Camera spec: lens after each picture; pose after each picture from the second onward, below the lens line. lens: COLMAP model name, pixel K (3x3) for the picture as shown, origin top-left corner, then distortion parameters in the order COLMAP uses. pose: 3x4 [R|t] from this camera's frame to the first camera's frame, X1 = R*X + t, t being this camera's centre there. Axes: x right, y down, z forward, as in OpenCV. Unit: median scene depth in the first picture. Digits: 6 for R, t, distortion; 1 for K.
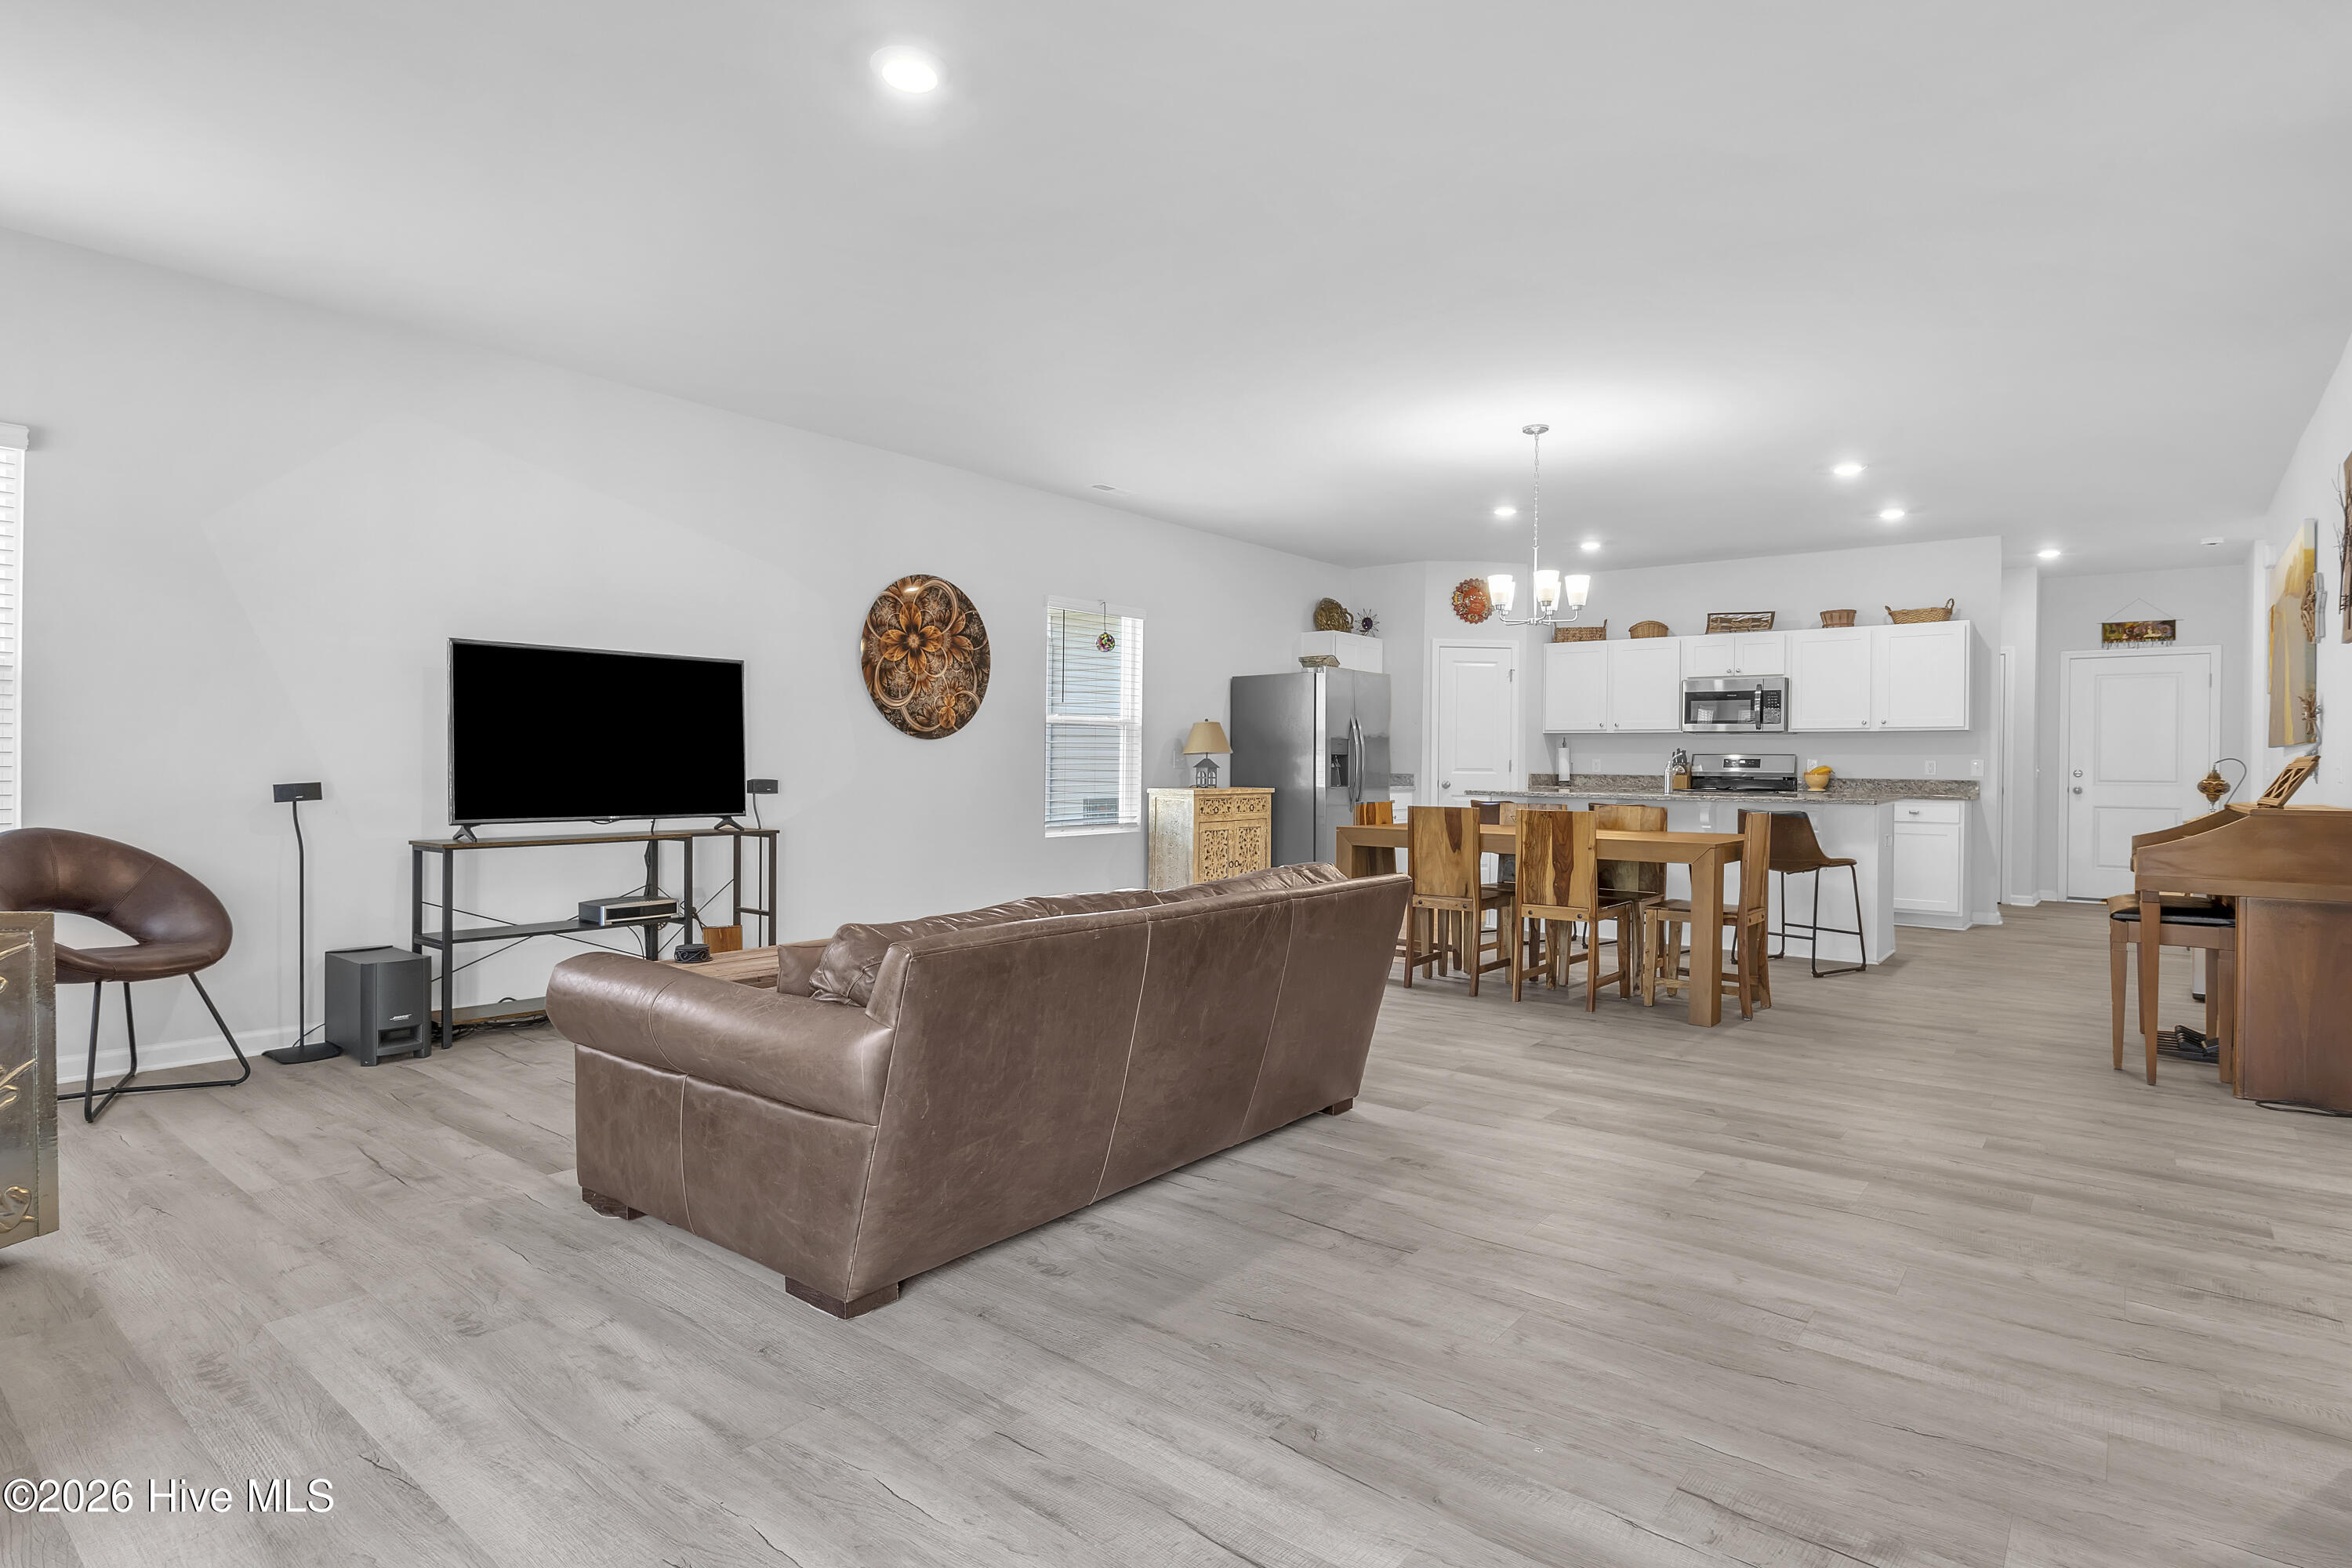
lens RADIAL K [[1200.6, 0, 1170.7], [0, 1200.6, 771.7], [0, 0, 1]] dist [-0.008634, -0.000649]
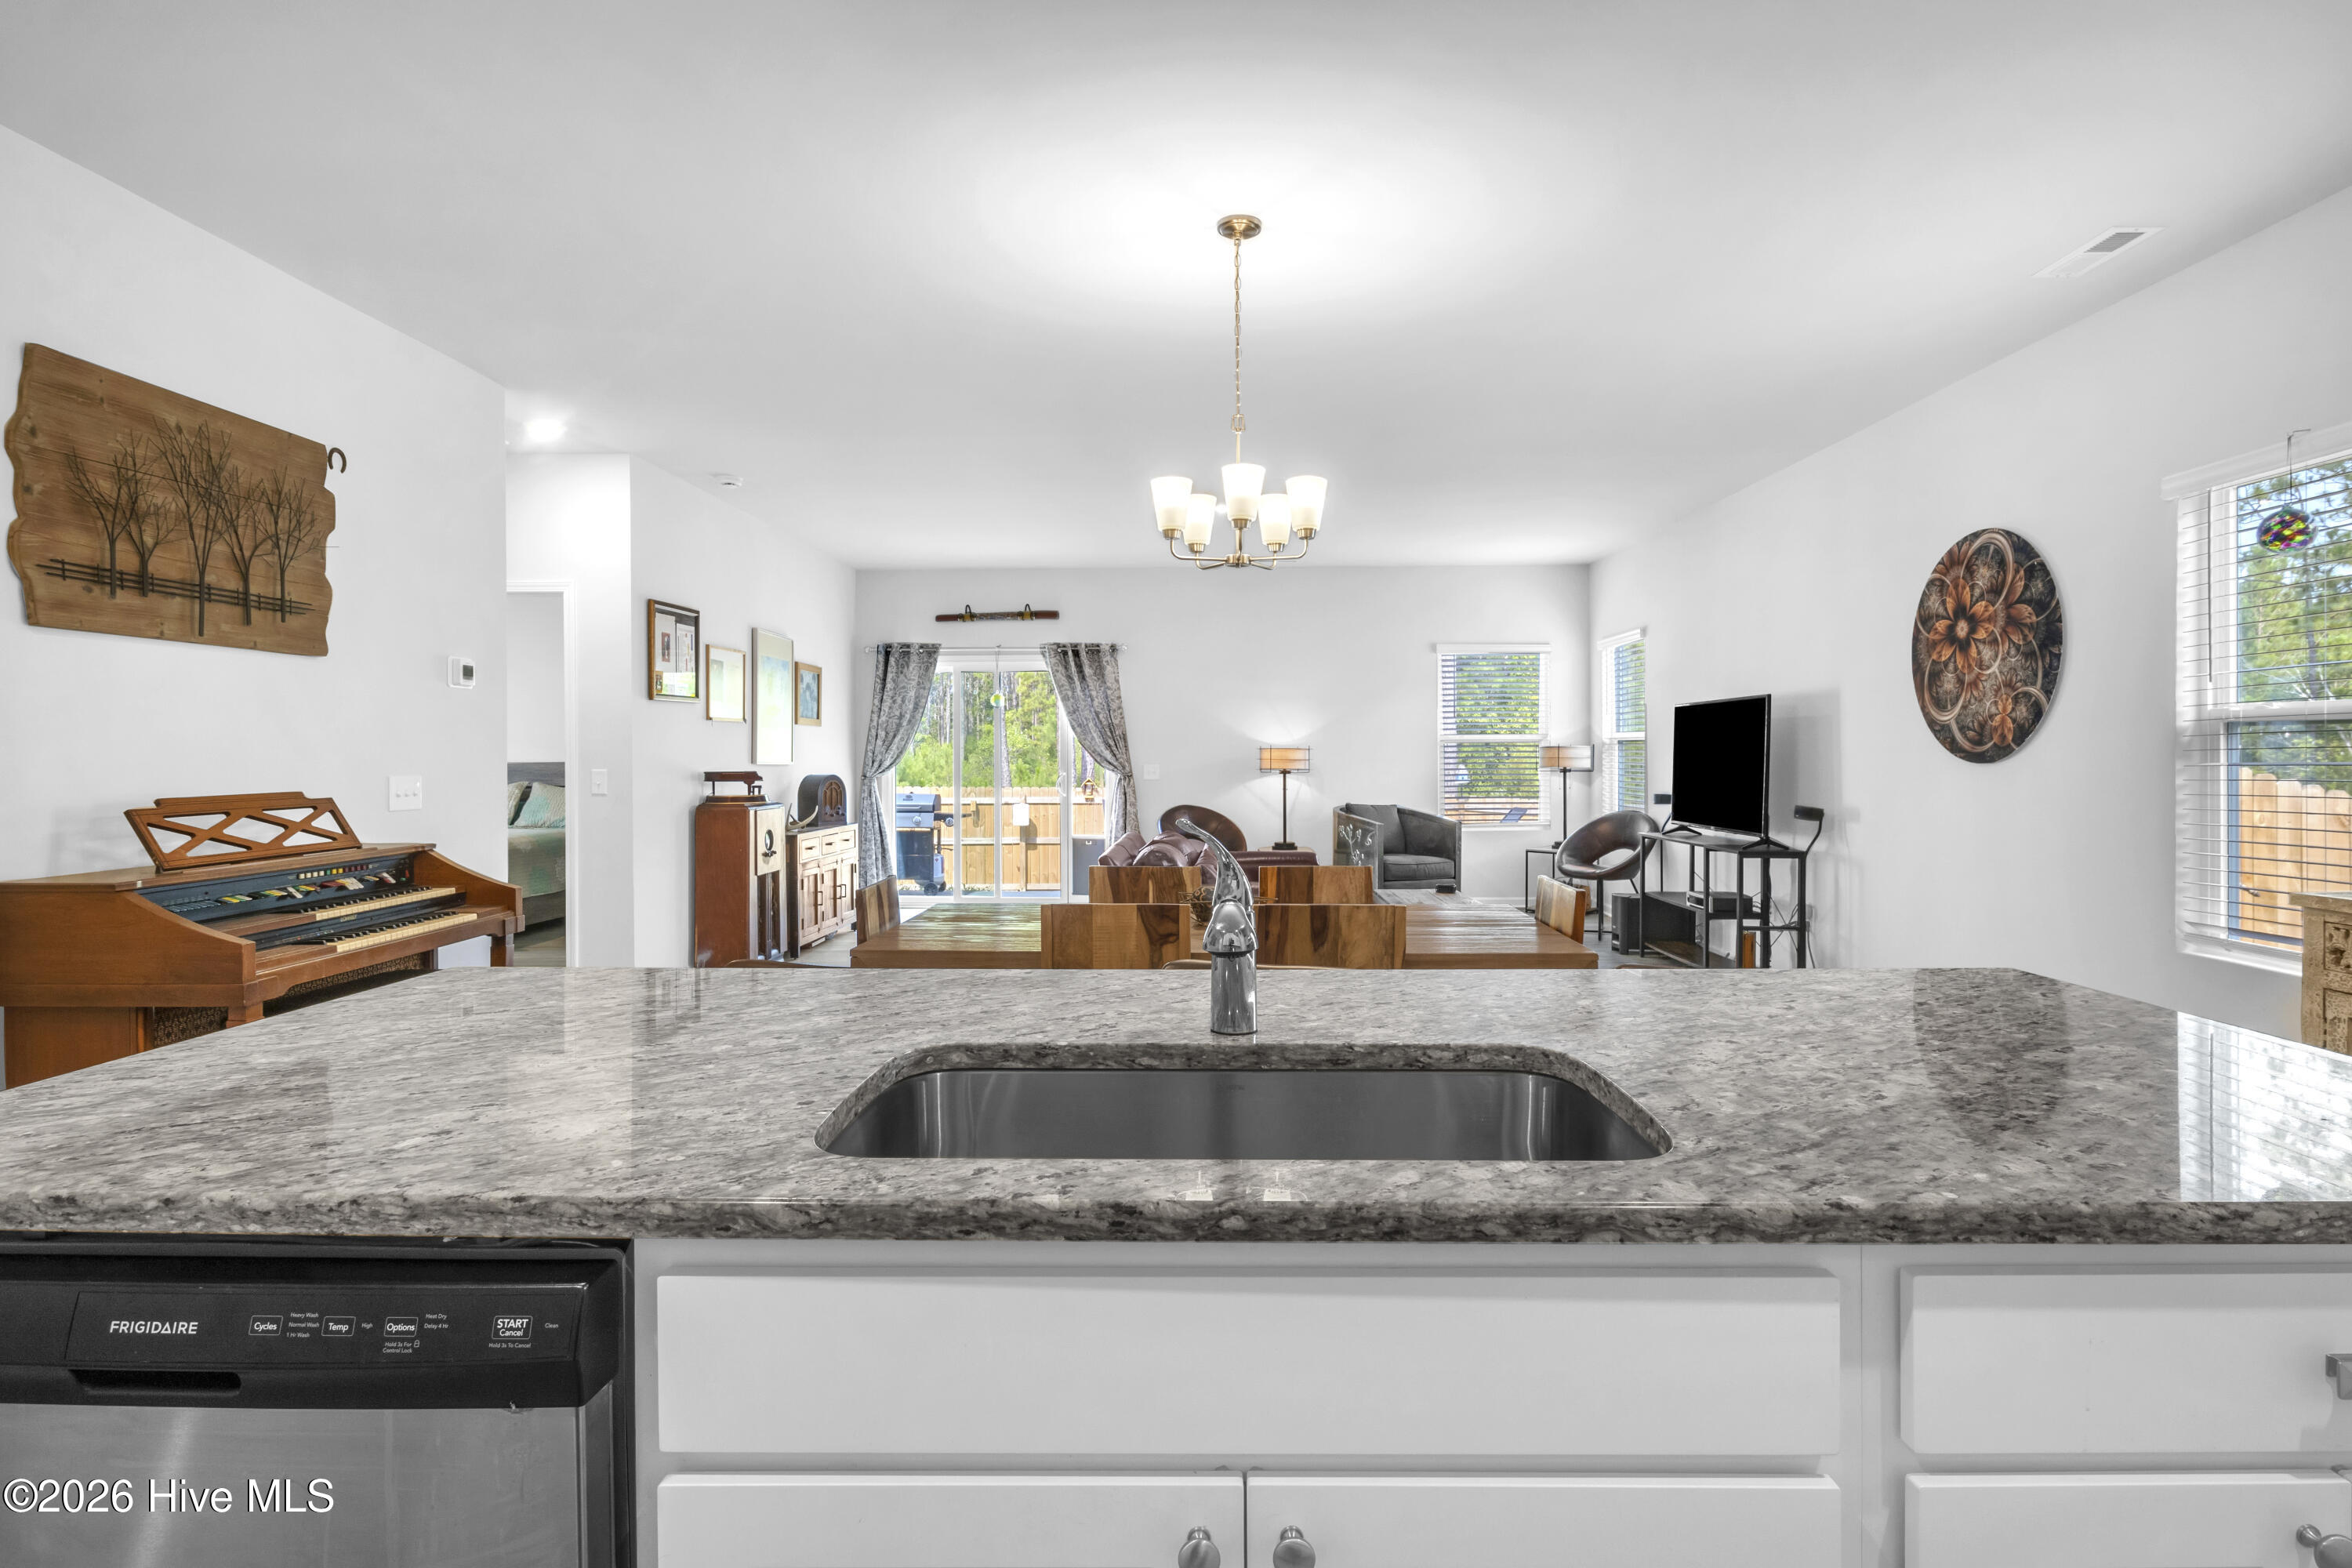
lens RADIAL K [[1200.6, 0, 1181.6], [0, 1200.6, 766.5], [0, 0, 1]] dist [-0.008634, -0.000649]
pose [[-0.789154, -0.000953, -0.614195, 0.584851], [-0.009167, 0.999906, 0.010227, -0.027114], [0.614127, 0.013701, -0.789088, 1.232921]]
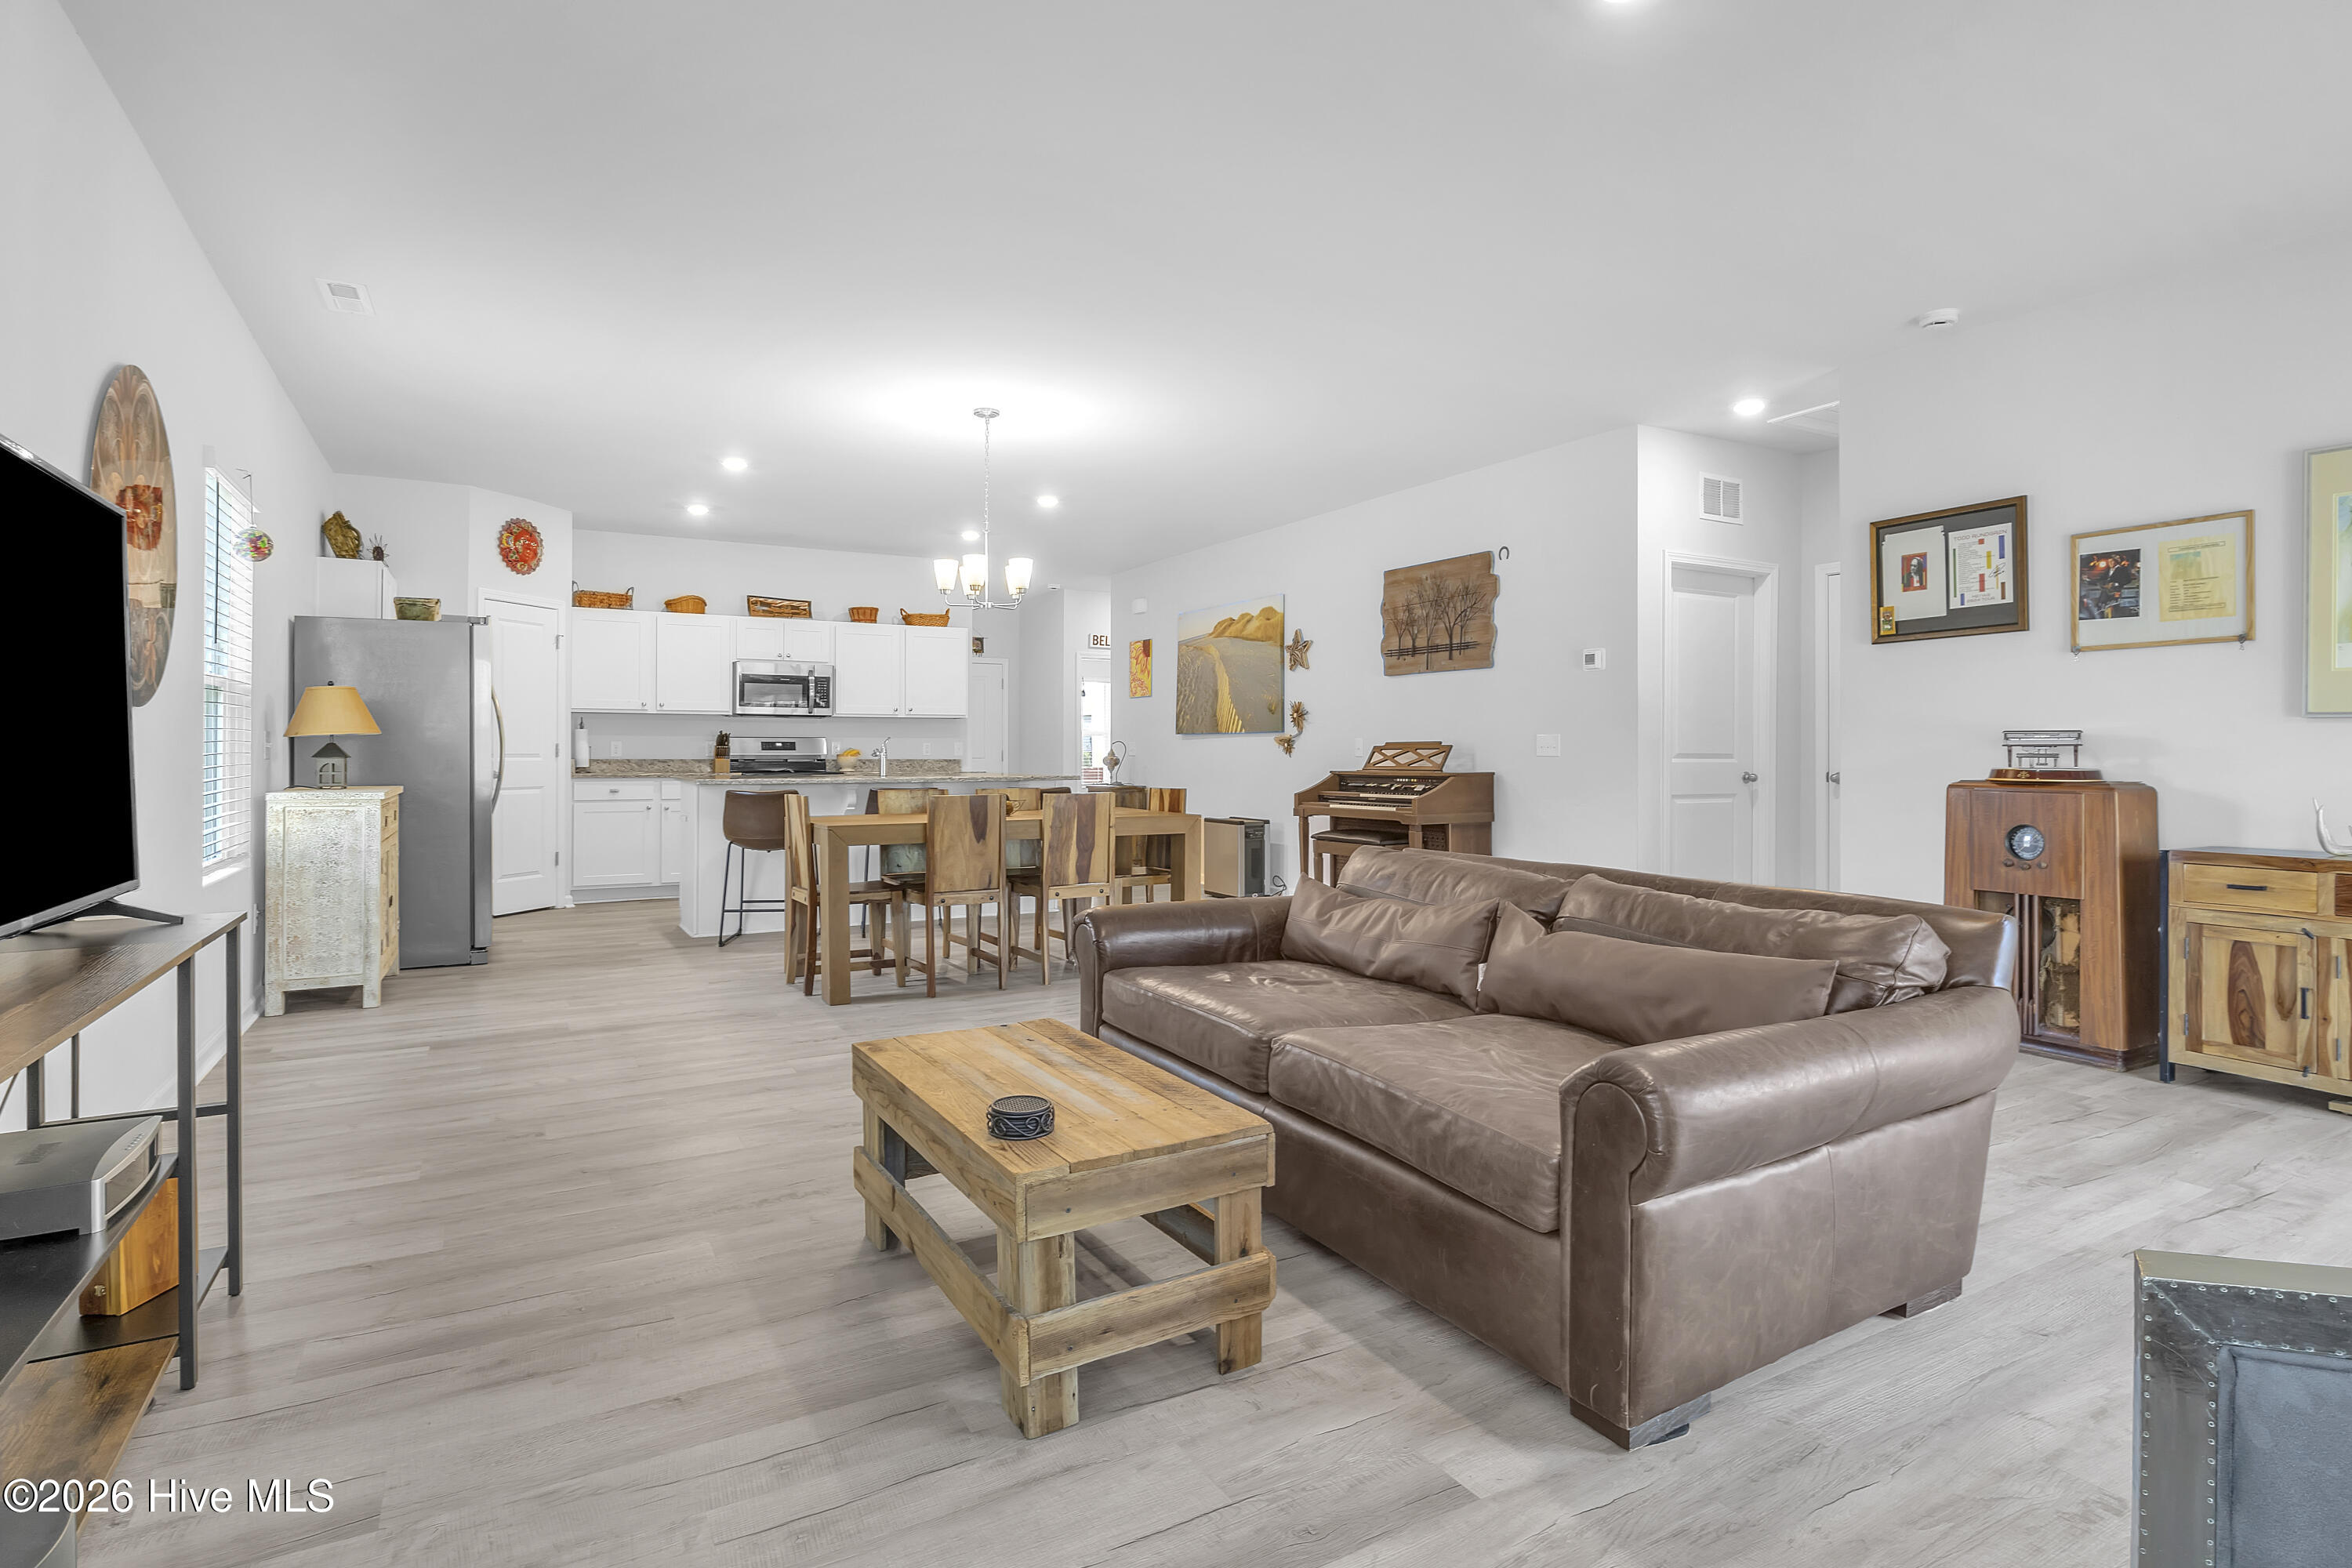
lens RADIAL K [[1200.6, 0, 1189.1], [0, 1200.6, 776.4], [0, 0, 1]] dist [-0.008634, -0.000649]
pose [[0.365408, -0.029325, 0.930385, -0.480155], [0.009684, 0.999569, 0.027702, -0.008082], [-0.930797, -0.001113, 0.365535, 0.408574]]
